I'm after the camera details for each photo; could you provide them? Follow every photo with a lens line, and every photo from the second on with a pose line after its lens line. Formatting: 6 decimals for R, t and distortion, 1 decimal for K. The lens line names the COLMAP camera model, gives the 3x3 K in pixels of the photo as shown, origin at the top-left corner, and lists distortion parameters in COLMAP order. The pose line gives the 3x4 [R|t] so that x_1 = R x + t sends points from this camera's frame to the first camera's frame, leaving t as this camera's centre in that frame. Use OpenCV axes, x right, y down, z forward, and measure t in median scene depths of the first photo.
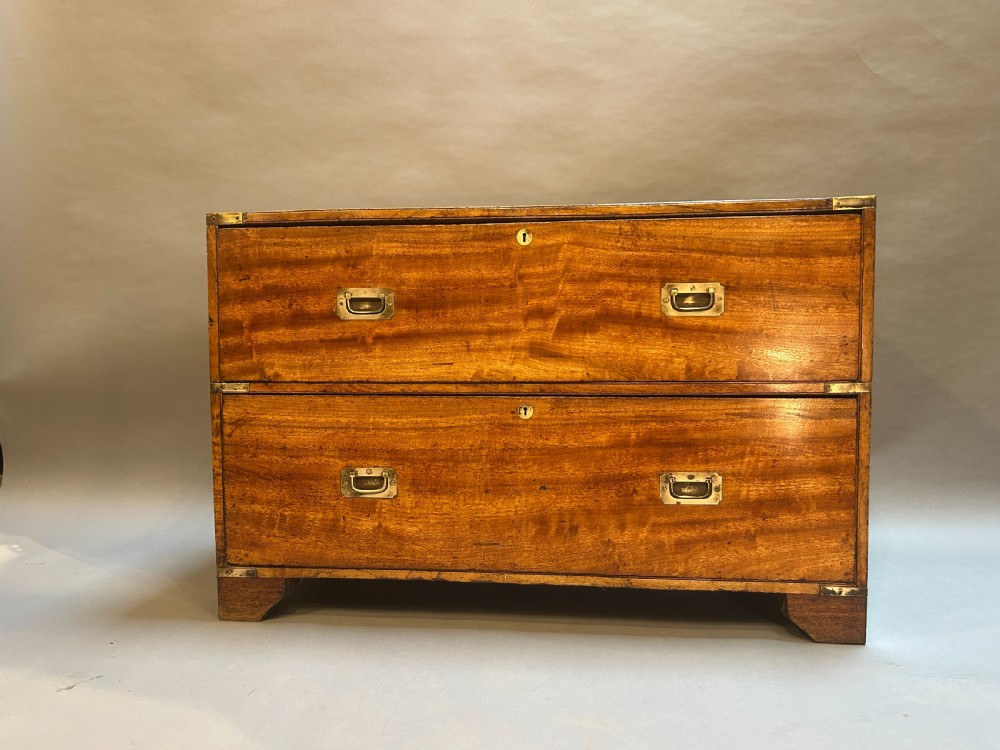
lens RADIAL K [[759.3, 0, 479.6], [0, 759.3, 396.9], [0, 0, 1]] dist [0.043840, -0.065438]
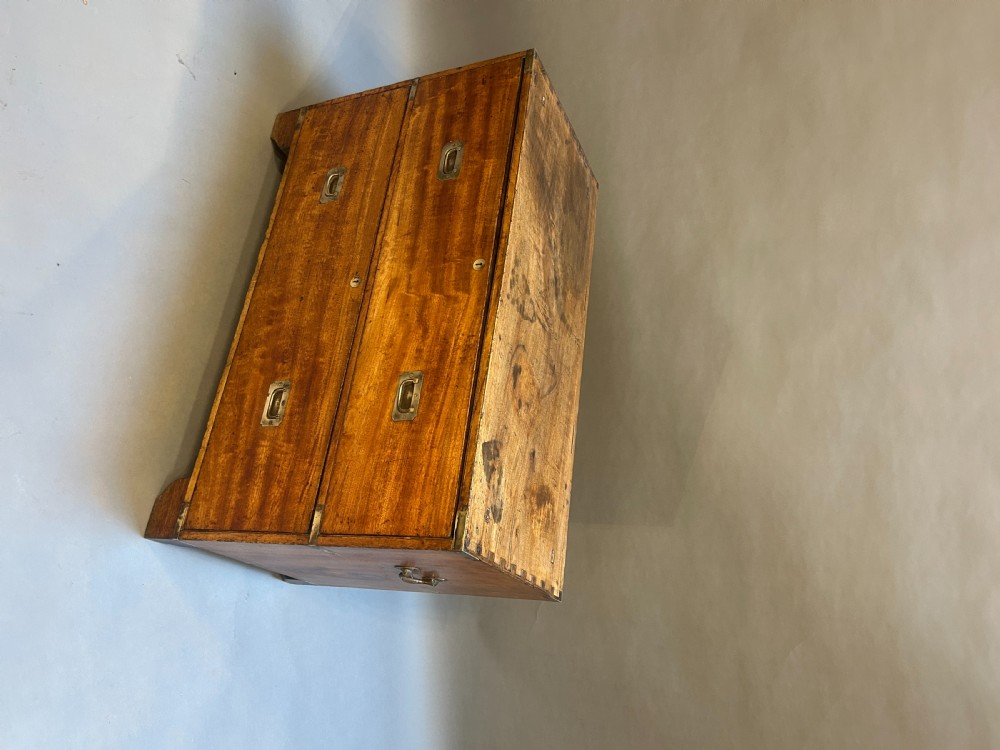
lens RADIAL K [[759.3, 0, 496.9], [0, 759.3, 372.1], [0, 0, 1]] dist [0.043840, -0.065438]
pose [[-0.085086, 0.948528, -0.305049, 0.559746], [-0.929637, 0.034589, 0.366851, -0.645783], [0.358519, 0.314799, 0.878843, 0.035554]]
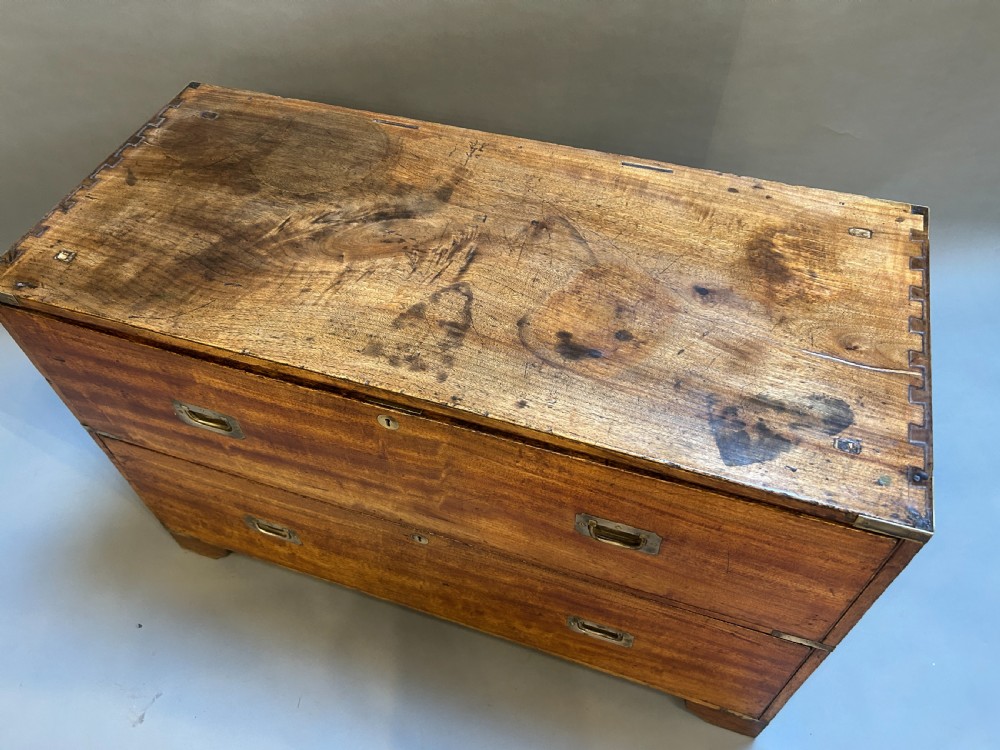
lens RADIAL K [[759.3, 0, 504.6], [0, 759.3, 374.2], [0, 0, 1]] dist [0.043840, -0.065438]
pose [[0.977408, 0.149632, -0.149276, 0.250798], [0.010815, 0.669932, 0.742344, -0.726747], [0.211083, -0.727187, 0.653179, 0.599666]]
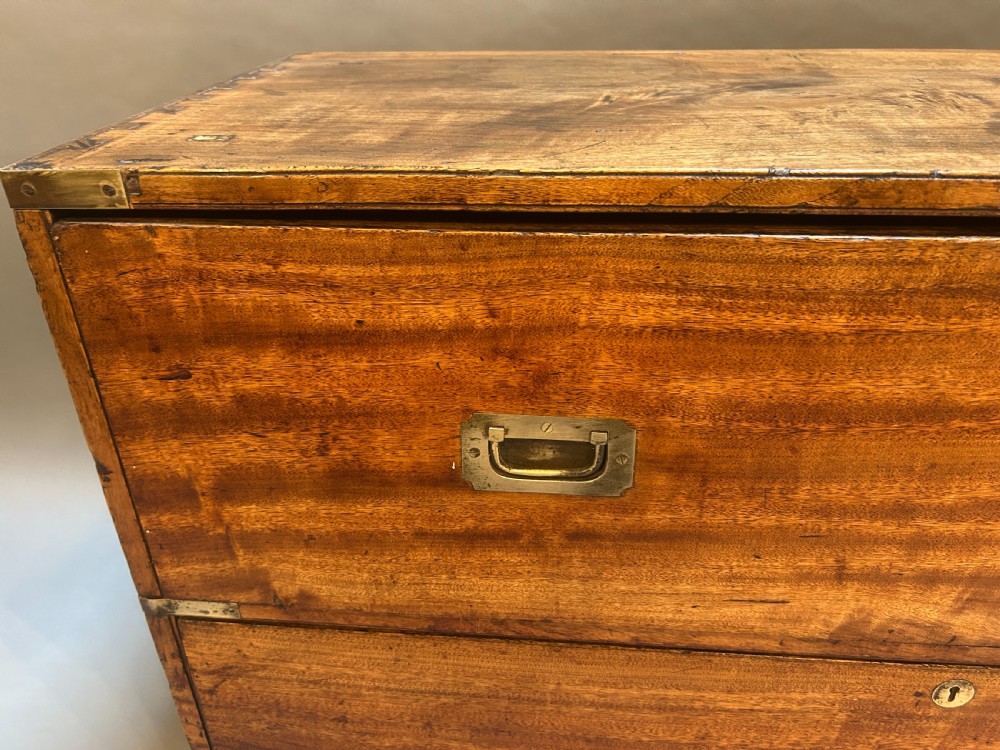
lens RADIAL K [[725.6, 0, 490.8], [0, 725.6, 372.3], [0, 0, 1]] dist [0.016846, -0.025646]
pose [[0.999647, -0.020329, 0.017082, -0.181741], [0.011199, 0.906089, 0.422940, -0.294381], [-0.024076, -0.422599, 0.905997, 0.732402]]
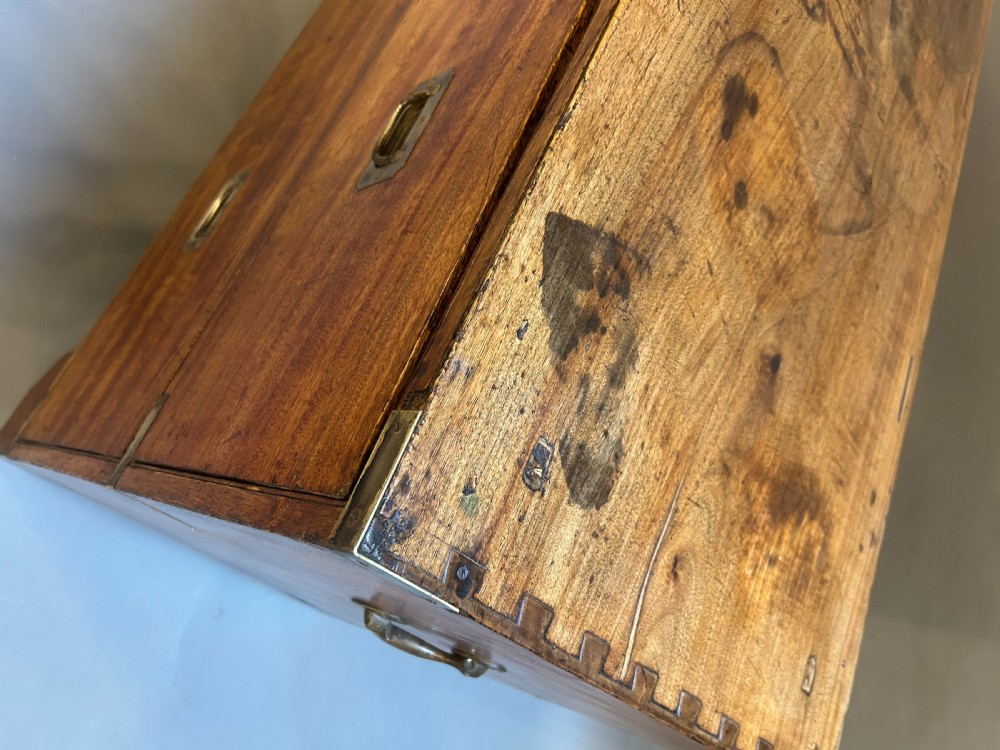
lens RADIAL K [[759.3, 0, 492.1], [0, 759.3, 375.7], [0, 0, 1]] dist [0.043840, -0.065438]
pose [[-0.314195, 0.900959, -0.299255, 0.491704], [-0.711164, -0.014545, 0.702876, -0.438697], [0.628910, 0.433659, 0.645300, 0.788261]]
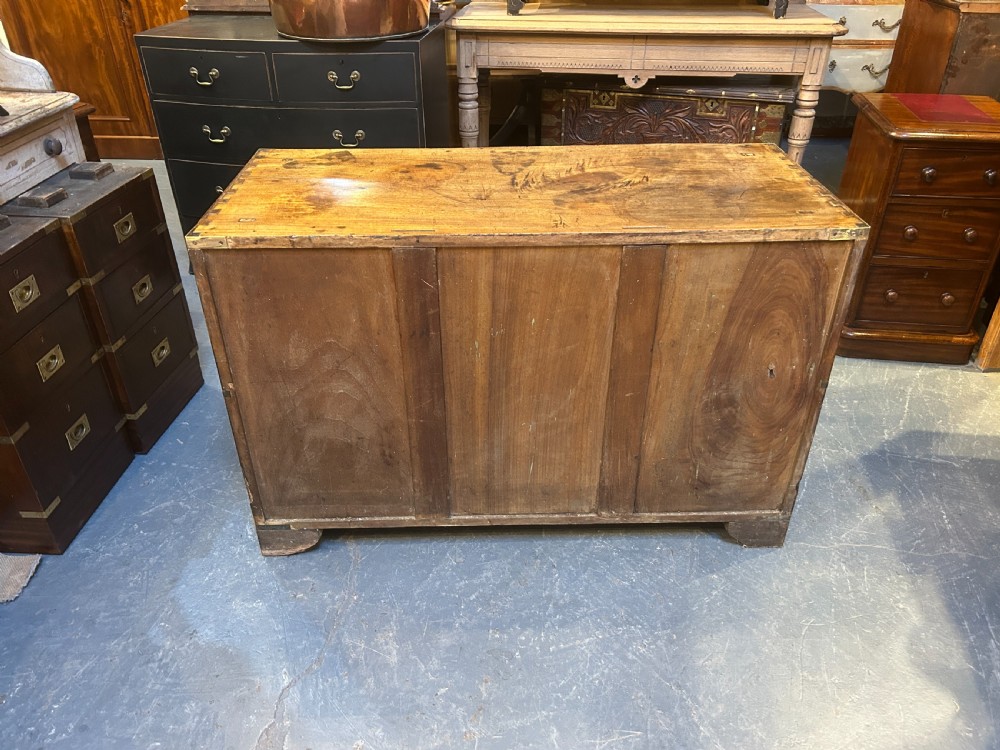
lens RADIAL K [[759.3, 0, 502.8], [0, 759.3, 374.4], [0, 0, 1]] dist [0.043840, -0.065438]
pose [[-0.990652, 0.081275, -0.109558, 0.253397], [0.001346, 0.808916, 0.587922, -0.686367], [0.136406, 0.582279, -0.801464, 2.222234]]
